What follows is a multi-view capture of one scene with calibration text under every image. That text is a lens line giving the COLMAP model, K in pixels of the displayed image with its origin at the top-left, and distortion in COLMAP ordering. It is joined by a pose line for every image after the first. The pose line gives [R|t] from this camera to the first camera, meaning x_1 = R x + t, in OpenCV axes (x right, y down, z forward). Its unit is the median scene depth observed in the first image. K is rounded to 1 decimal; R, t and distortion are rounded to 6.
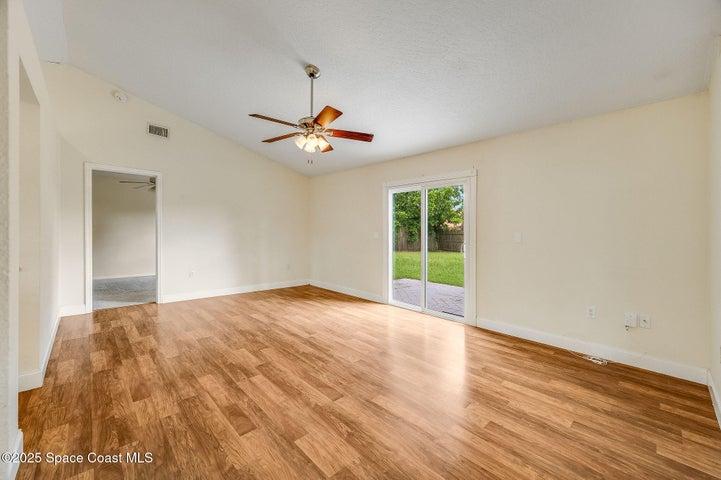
lens RADIAL K [[294.0, 0, 364.1], [0, 294.0, 232.6], [0, 0, 1]] dist [0.001307, 0.000165]
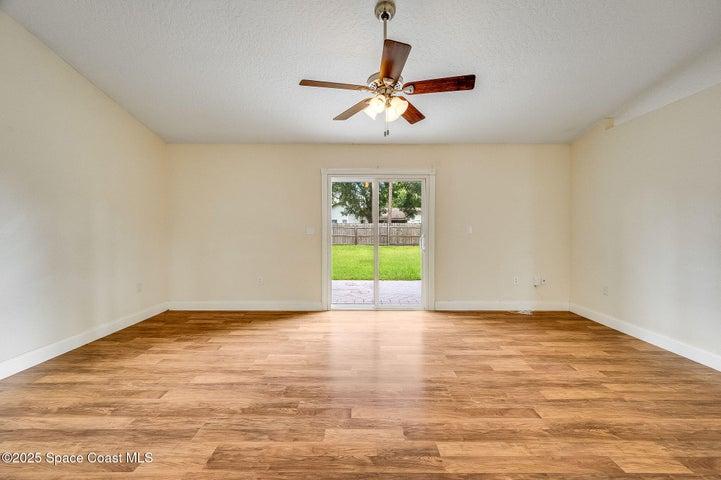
lens RADIAL K [[294.0, 0, 364.1], [0, 294.0, 232.6], [0, 0, 1]] dist [0.001307, 0.000165]
pose [[0.688255, -0.029673, 0.724862, -0.750726], [0.009235, 0.999441, 0.032145, -0.019224], [-0.725410, -0.015429, 0.688144, 0.527387]]
